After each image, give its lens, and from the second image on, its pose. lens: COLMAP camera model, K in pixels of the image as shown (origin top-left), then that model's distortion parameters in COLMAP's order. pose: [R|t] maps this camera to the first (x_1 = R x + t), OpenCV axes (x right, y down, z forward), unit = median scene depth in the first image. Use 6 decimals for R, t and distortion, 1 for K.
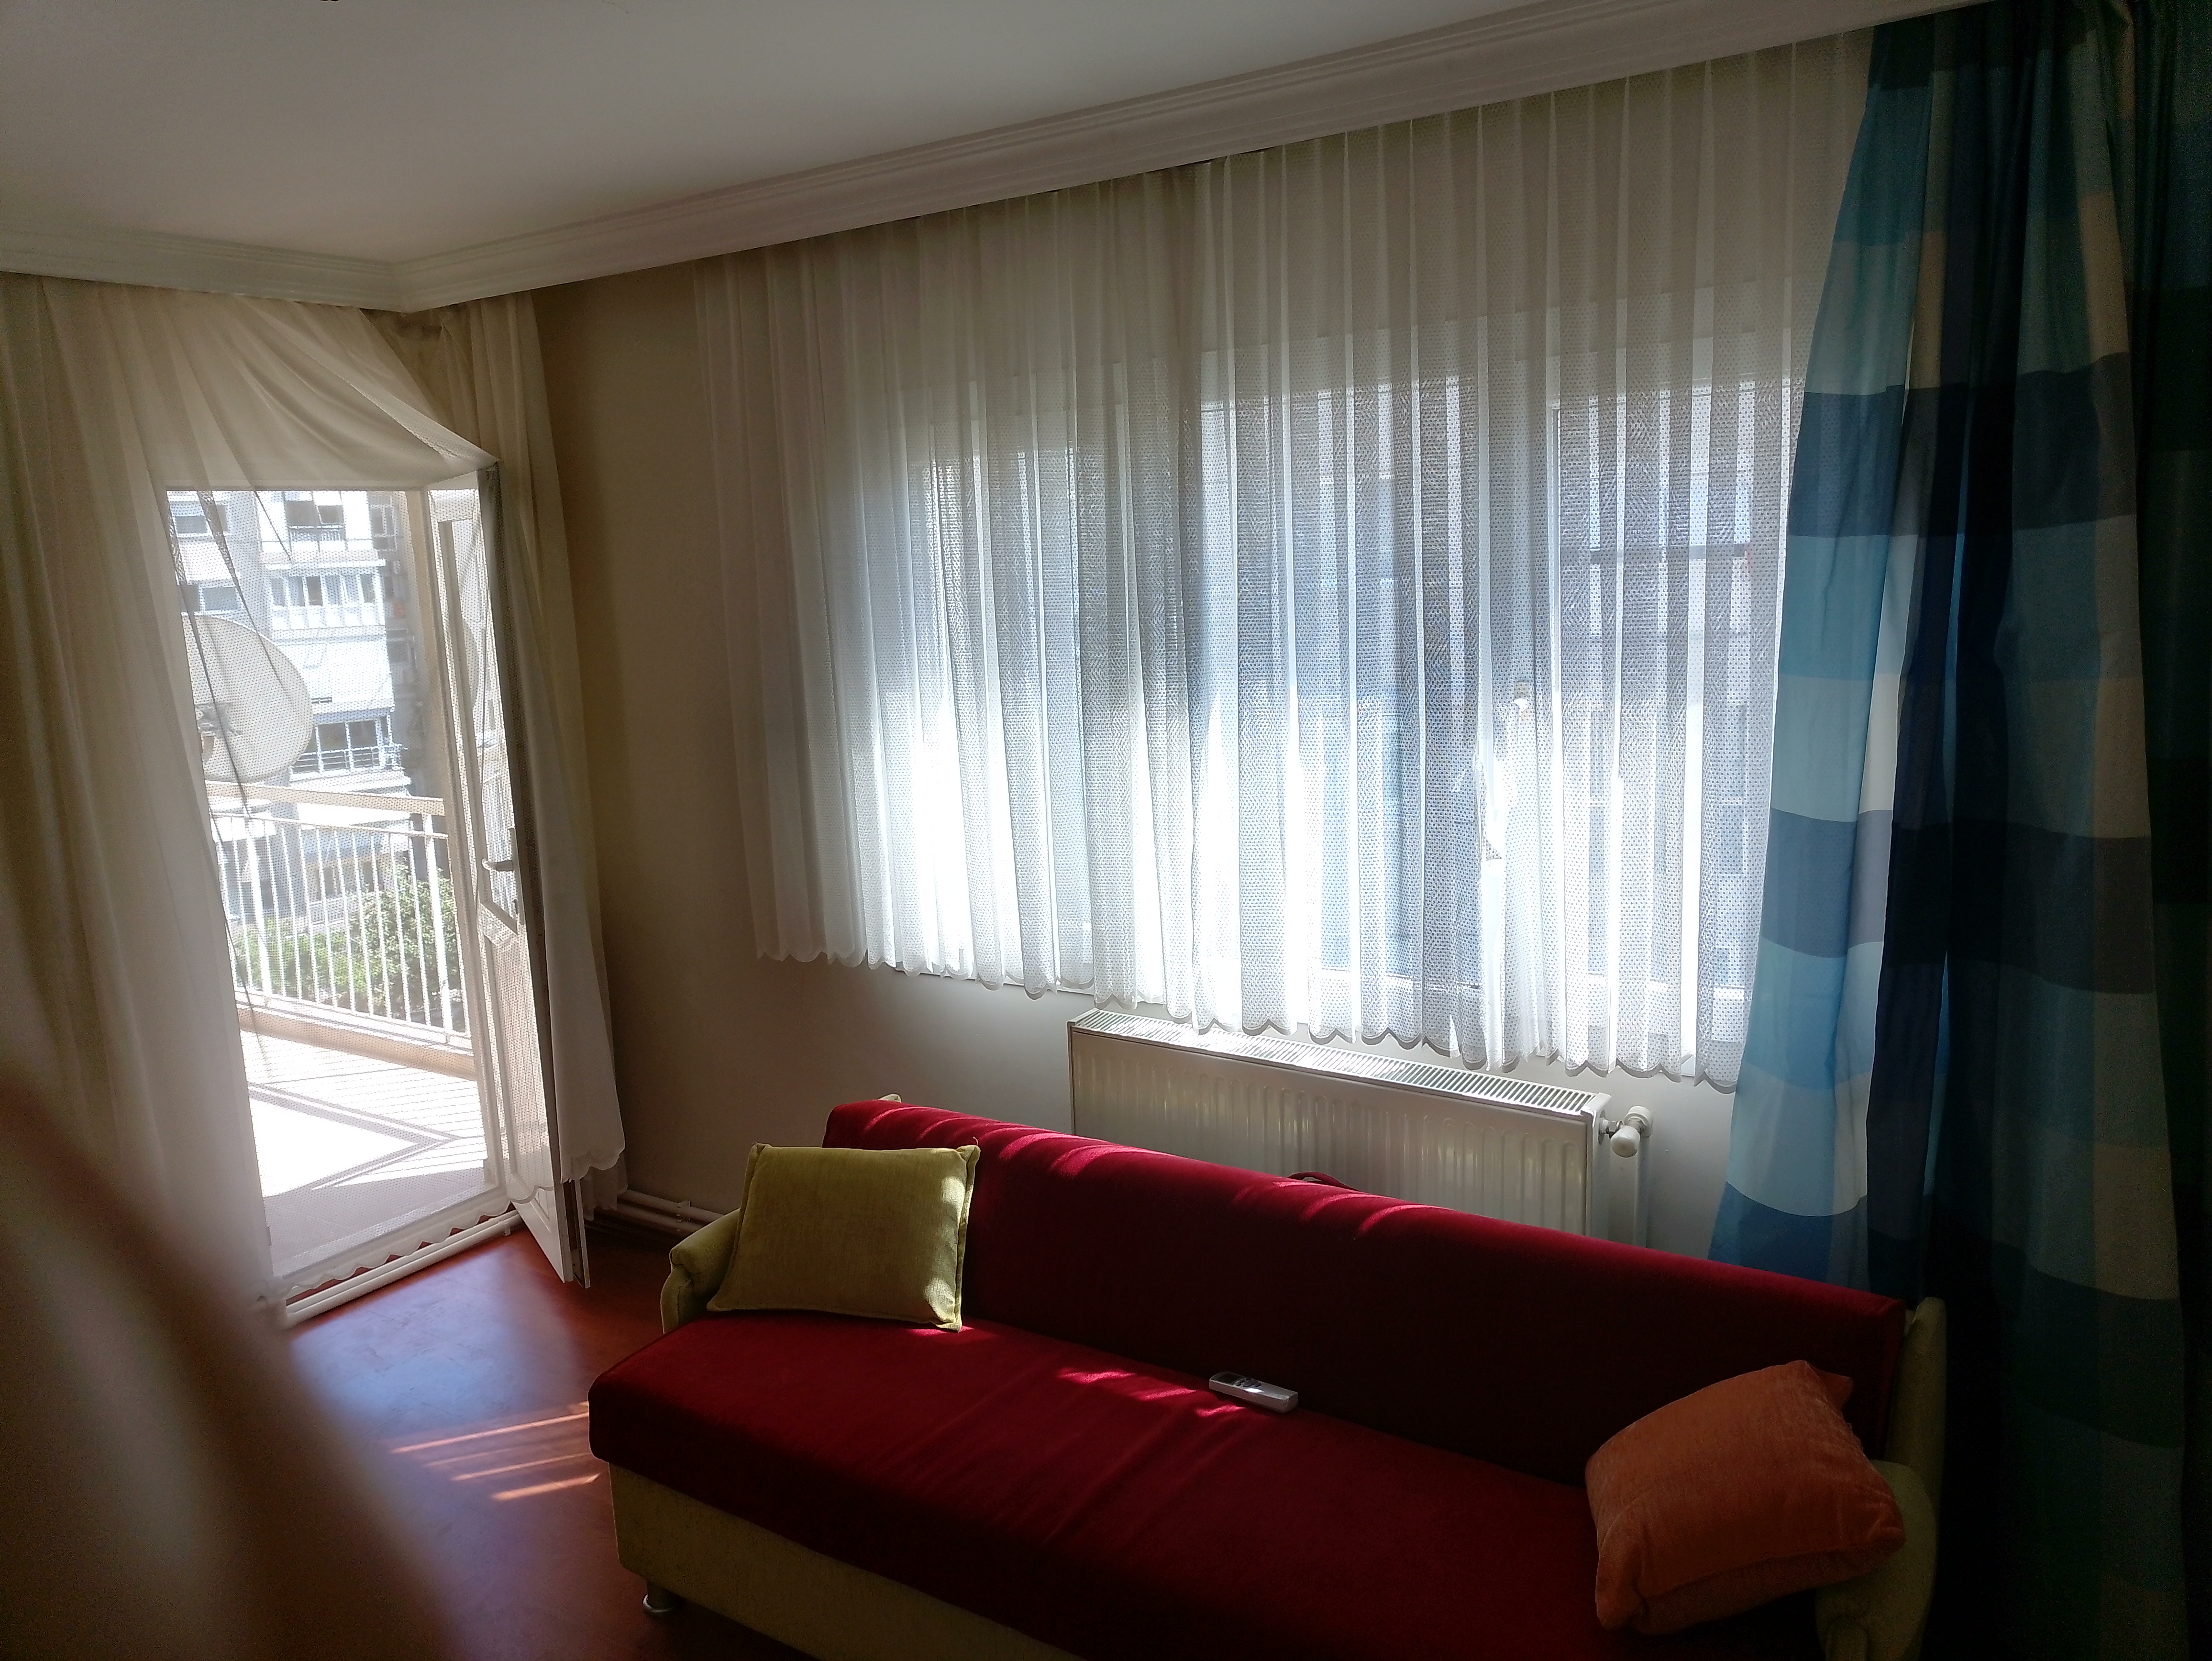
lens RADIAL K [[1616.6, 0, 1104.7], [0, 1616.6, 837.6], [0, 0, 1]] dist [0.037071, -0.042566]
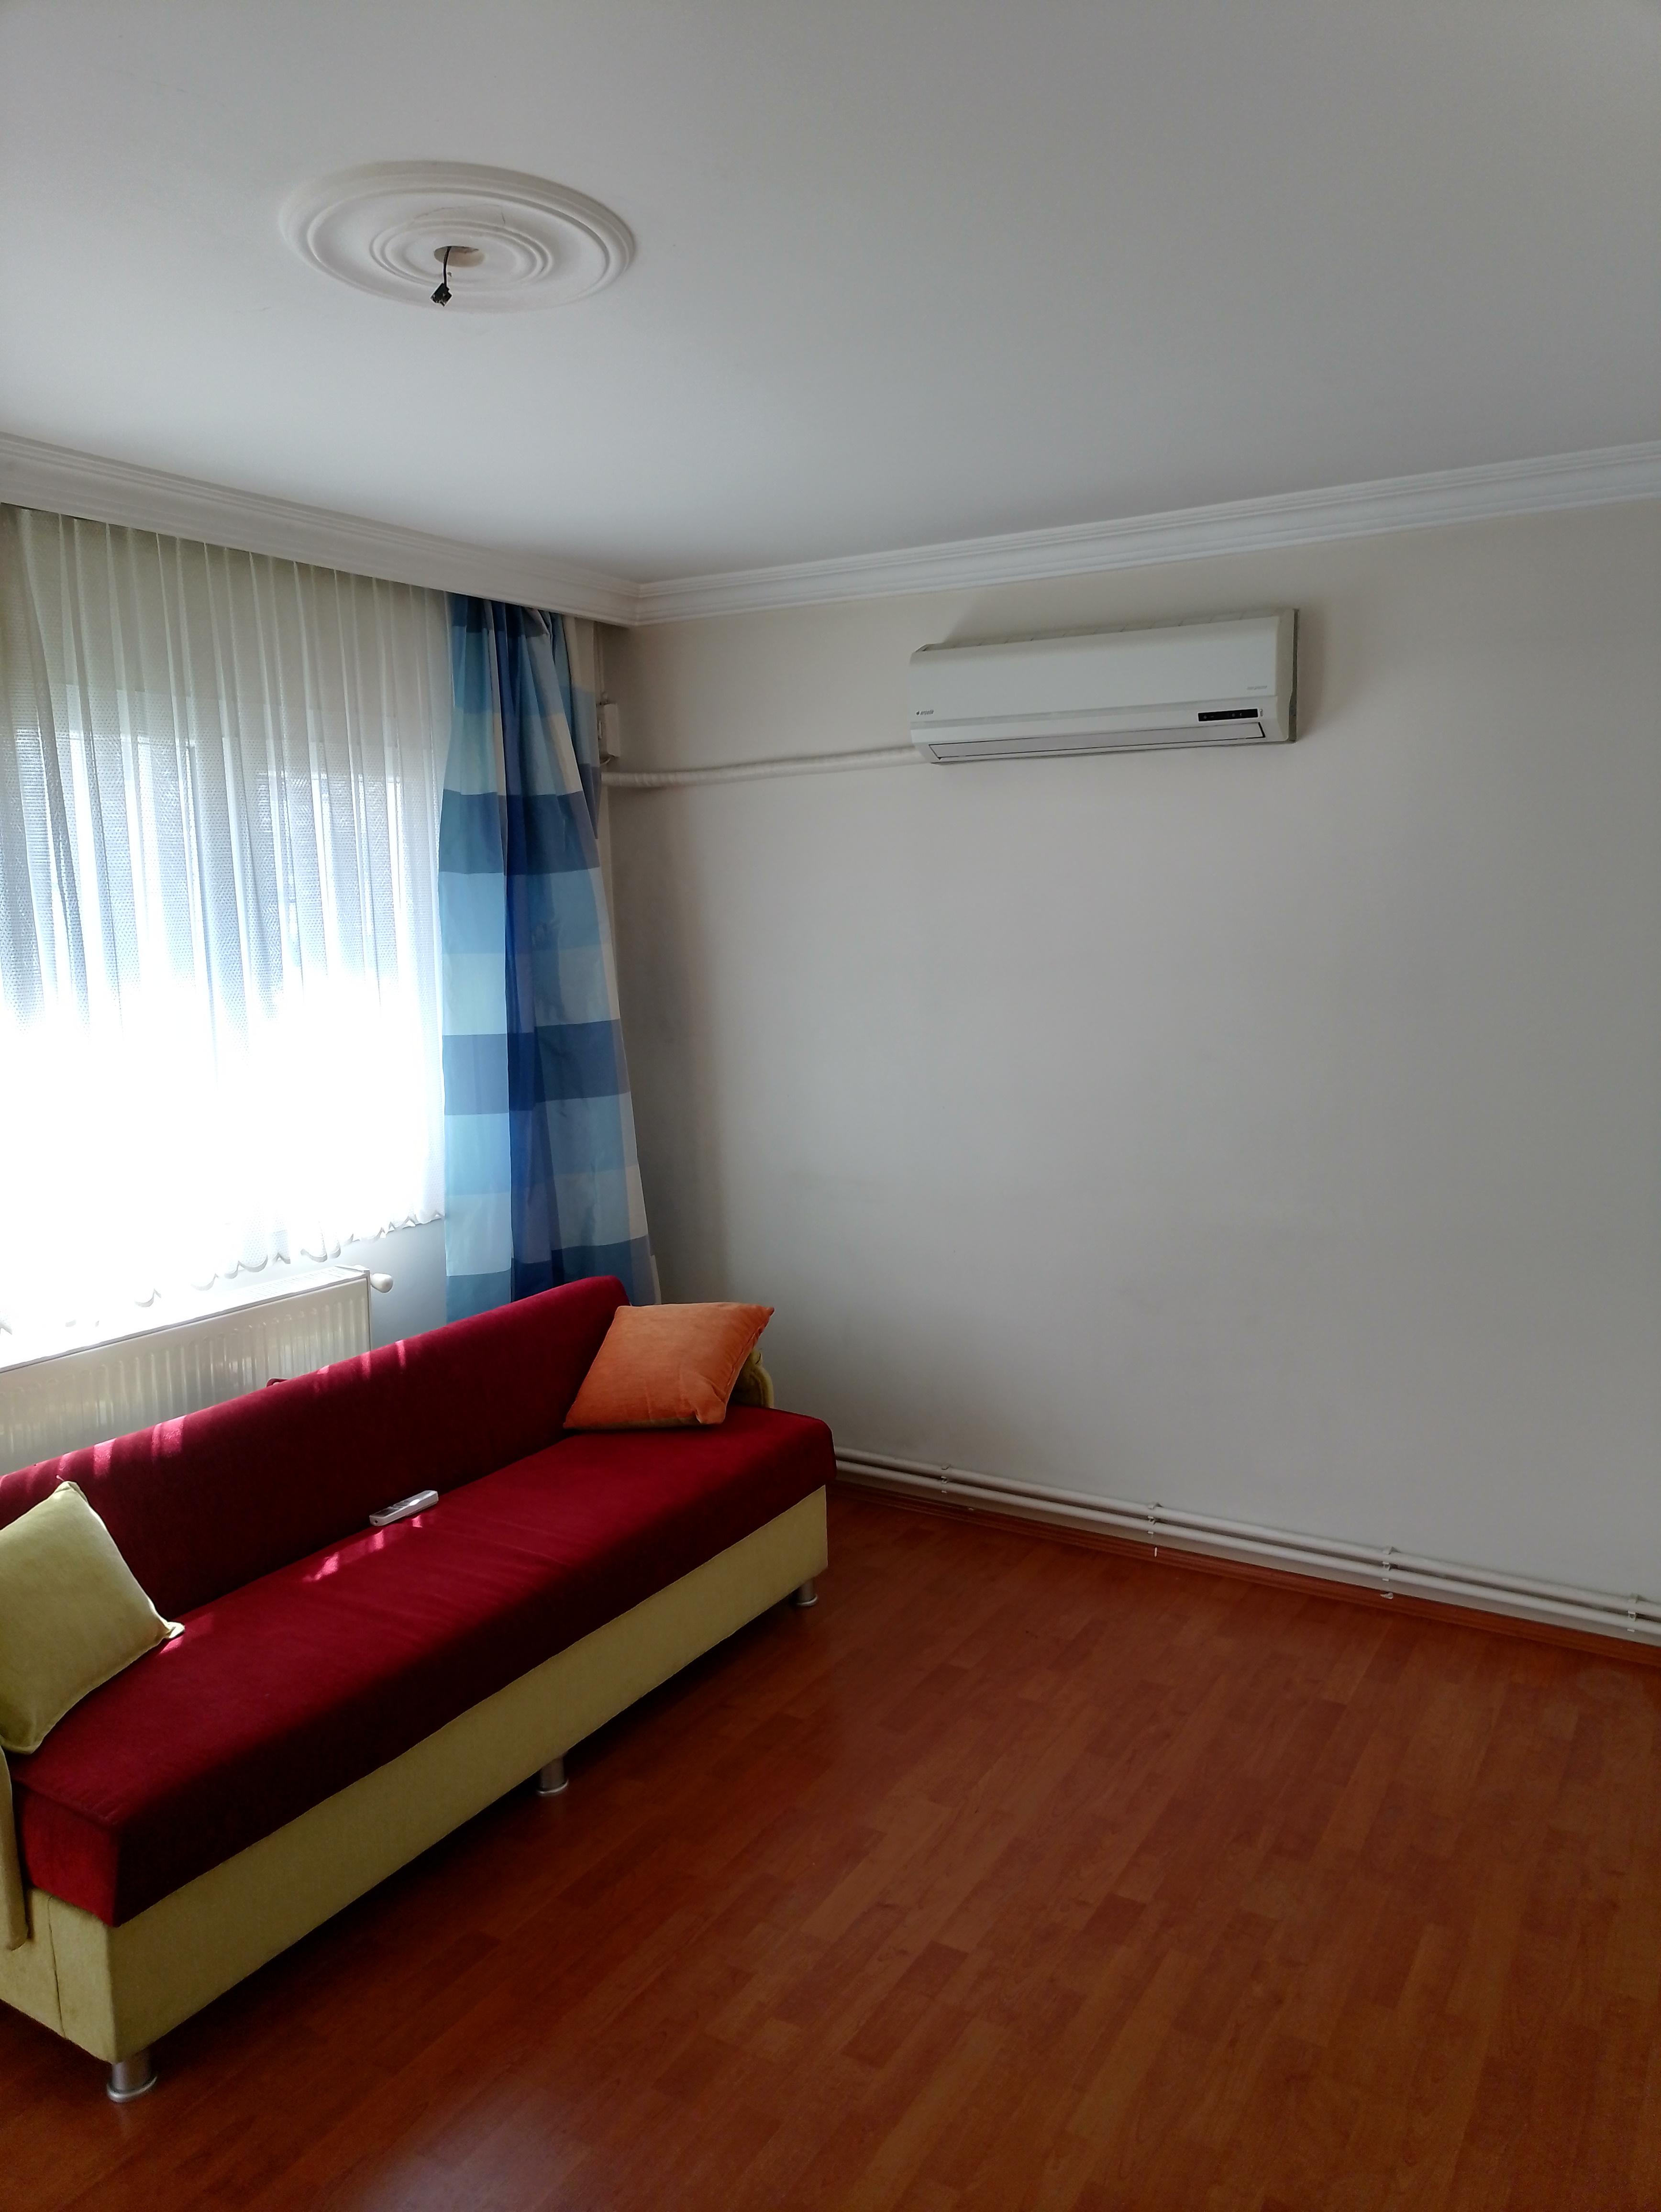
lens RADIAL K [[1616.6, 0, 829.5], [0, 1616.6, 1101.6], [0, 0, 1]] dist [0.037071, -0.042566]
pose [[-0.045229, -0.086404, 0.995233, -1.215133], [0.197629, 0.975789, 0.093698, -0.029568], [-0.979233, 0.200925, -0.027058, 0.659061]]
